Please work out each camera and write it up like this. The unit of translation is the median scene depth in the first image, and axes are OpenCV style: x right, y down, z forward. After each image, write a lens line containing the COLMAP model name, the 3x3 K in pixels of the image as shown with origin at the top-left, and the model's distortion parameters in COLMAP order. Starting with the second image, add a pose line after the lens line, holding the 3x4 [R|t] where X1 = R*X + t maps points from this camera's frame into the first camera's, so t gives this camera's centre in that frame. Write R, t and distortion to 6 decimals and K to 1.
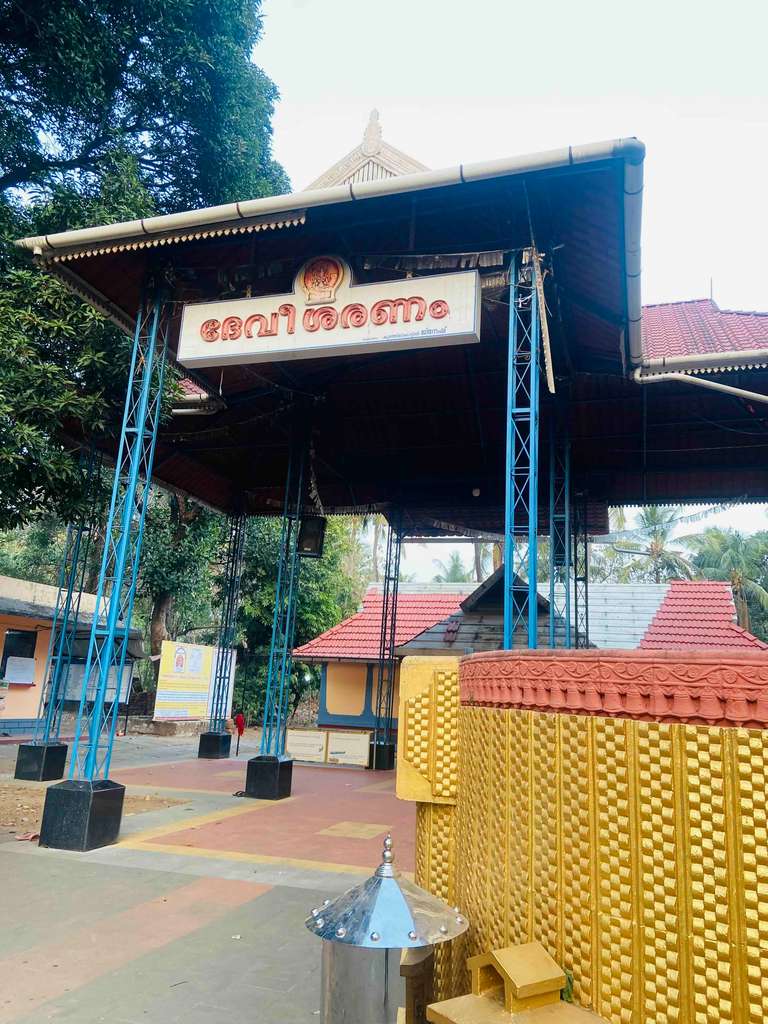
lens RADIAL K [[775.0, 0, 389.2], [0, 775.0, 506.9], [0, 0, 1]] dist [0.125813, -0.155406]
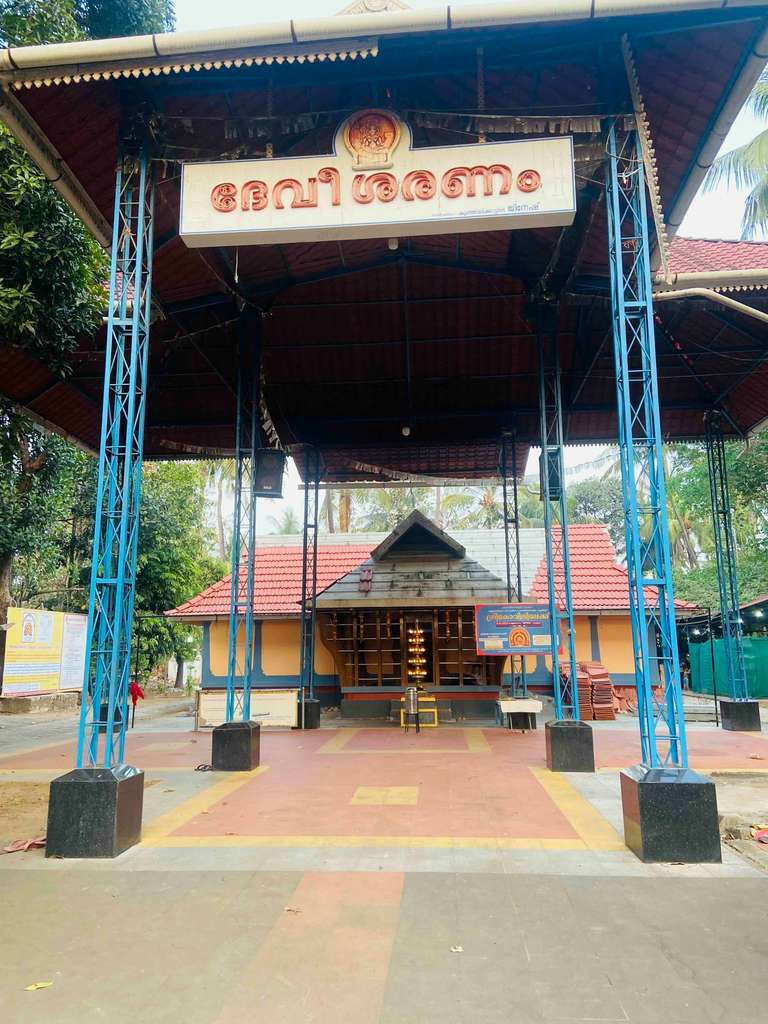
lens RADIAL K [[775.0, 0, 376.3], [0, 775.0, 510.3], [0, 0, 1]] dist [0.125813, -0.155406]
pose [[0.974850, -0.017788, 0.222149, -0.219370], [0.005120, 0.998334, 0.057473, 0.036904], [-0.222802, -0.054890, 0.973317, 0.148719]]
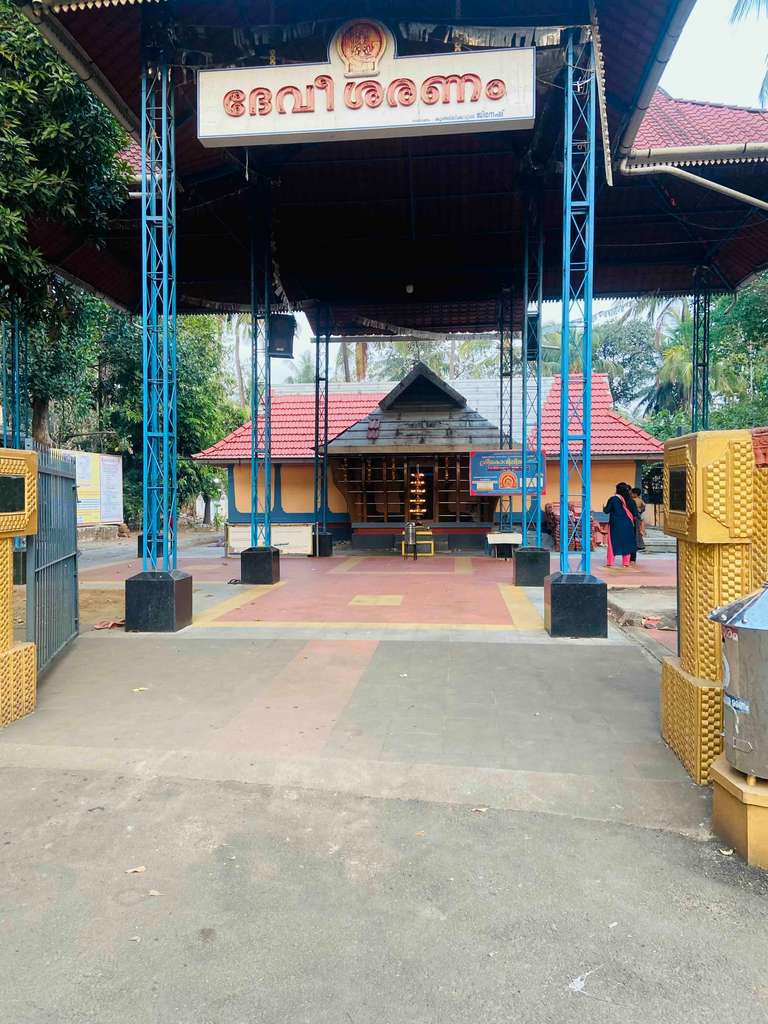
lens RADIAL K [[775.0, 0, 374.7], [0, 775.0, 509.3], [0, 0, 1]] dist [0.125813, -0.155406]
pose [[0.980633, -0.055079, 0.187951, -0.225170], [0.005574, 0.967103, 0.254325, -0.000848], [-0.195776, -0.248352, 0.948680, -0.024187]]
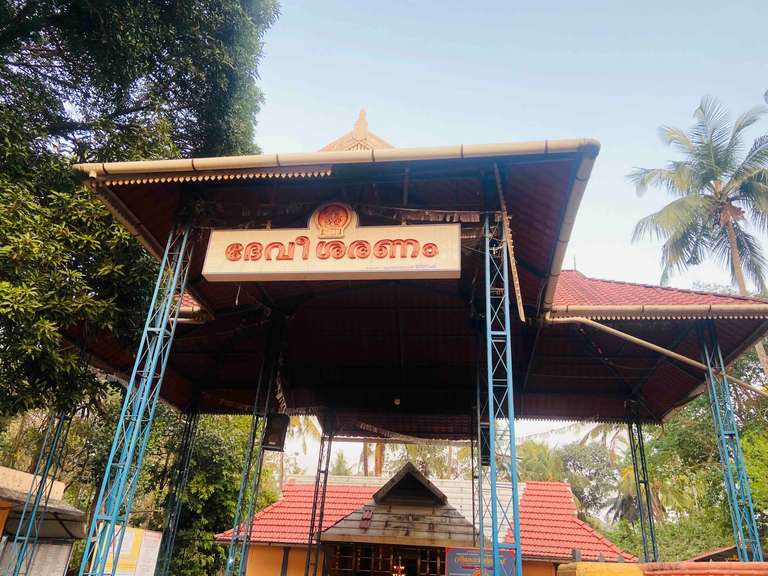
lens RADIAL K [[581.2, 0, 383.4], [0, 581.2, 294.3], [0, 0, 1]] dist [0.125813, -0.155406]
pose [[0.985143, 0.079799, 0.152073, -0.112702], [-0.047565, 0.977632, -0.204873, 0.010291], [-0.165020, 0.194596, 0.966903, 0.087770]]
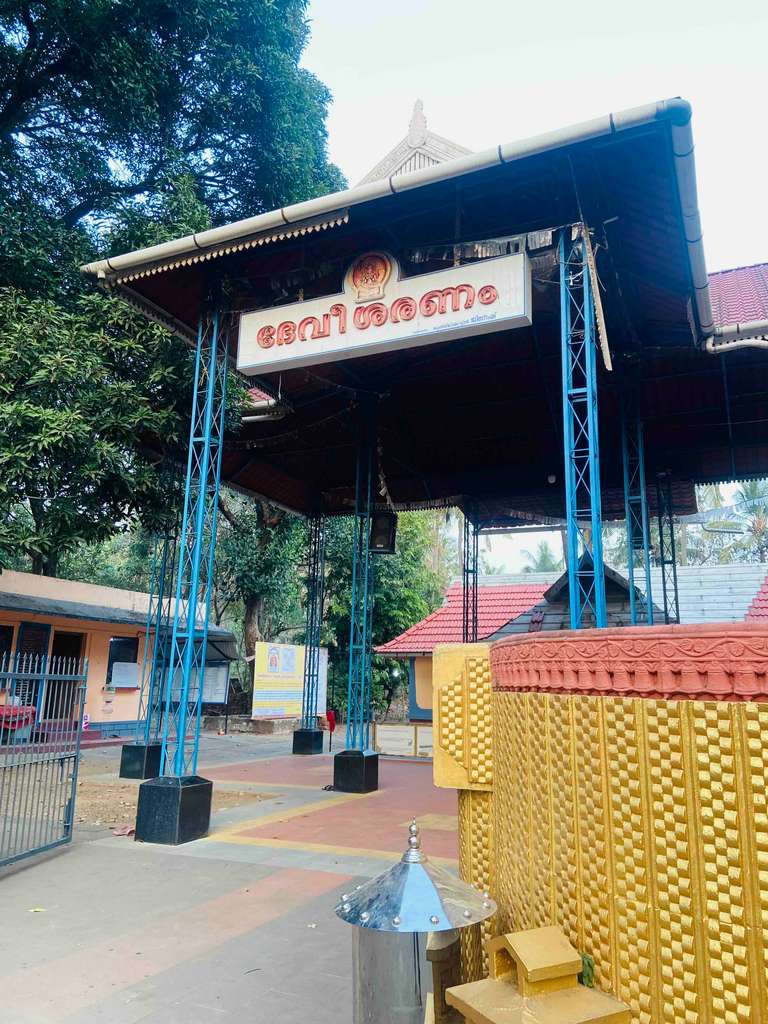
lens RADIAL K [[775.0, 0, 387.1], [0, 775.0, 510.6], [0, 0, 1]] dist [0.125813, -0.155406]
pose [[0.991781, -0.058578, -0.113753, 0.025933], [0.059727, 0.998192, 0.006717, 0.003115], [0.113154, -0.013456, 0.993486, 0.001059]]
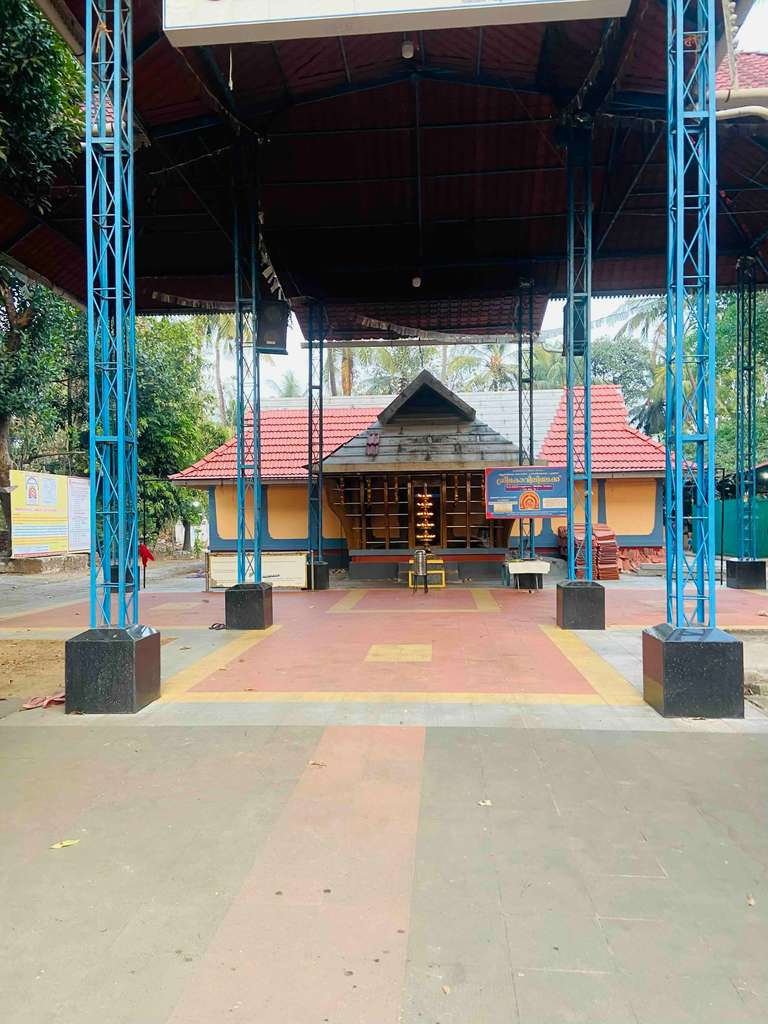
lens RADIAL K [[775.0, 0, 379.8], [0, 775.0, 527.4], [0, 0, 1]] dist [0.125813, -0.155406]
pose [[0.974267, -0.062308, 0.216612, -0.223431], [0.006709, 0.968623, 0.248443, 0.047812], [-0.225295, -0.240597, 0.944116, 0.187872]]
